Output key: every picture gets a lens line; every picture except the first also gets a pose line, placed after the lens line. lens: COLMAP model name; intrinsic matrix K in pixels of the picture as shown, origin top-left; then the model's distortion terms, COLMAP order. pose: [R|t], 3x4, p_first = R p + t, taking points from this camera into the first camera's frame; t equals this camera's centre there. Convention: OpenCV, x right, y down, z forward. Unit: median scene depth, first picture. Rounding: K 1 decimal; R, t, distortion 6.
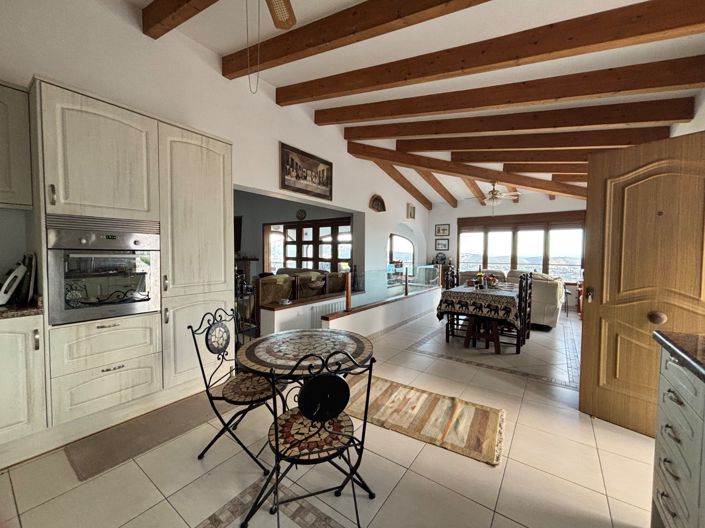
lens RADIAL K [[285.1, 0, 352.8], [0, 285.1, 262.9], [0, 0, 1]] dist [0.001049, -0.001303]
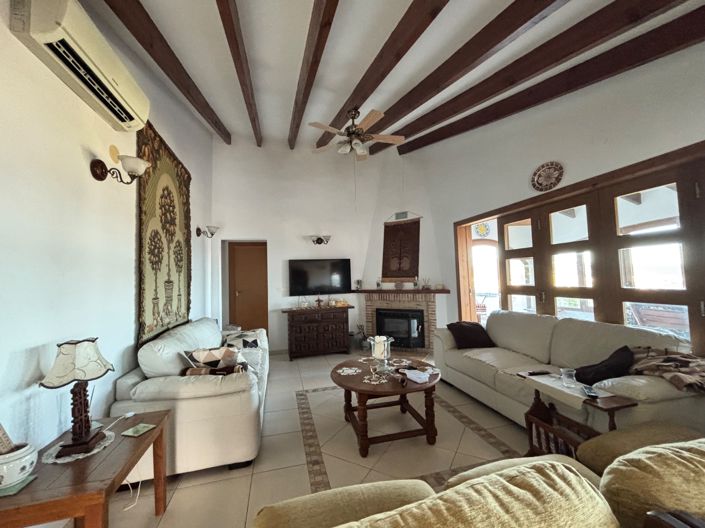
lens RADIAL K [[285.1, 0, 354.7], [0, 285.1, 262.0], [0, 0, 1]] dist [0.001049, -0.001303]
pose [[0.766022, -0.066168, -0.639399, -0.130413], [0.004602, 0.995227, -0.097477, -0.016780], [0.642797, 0.071727, 0.762671, 0.509344]]
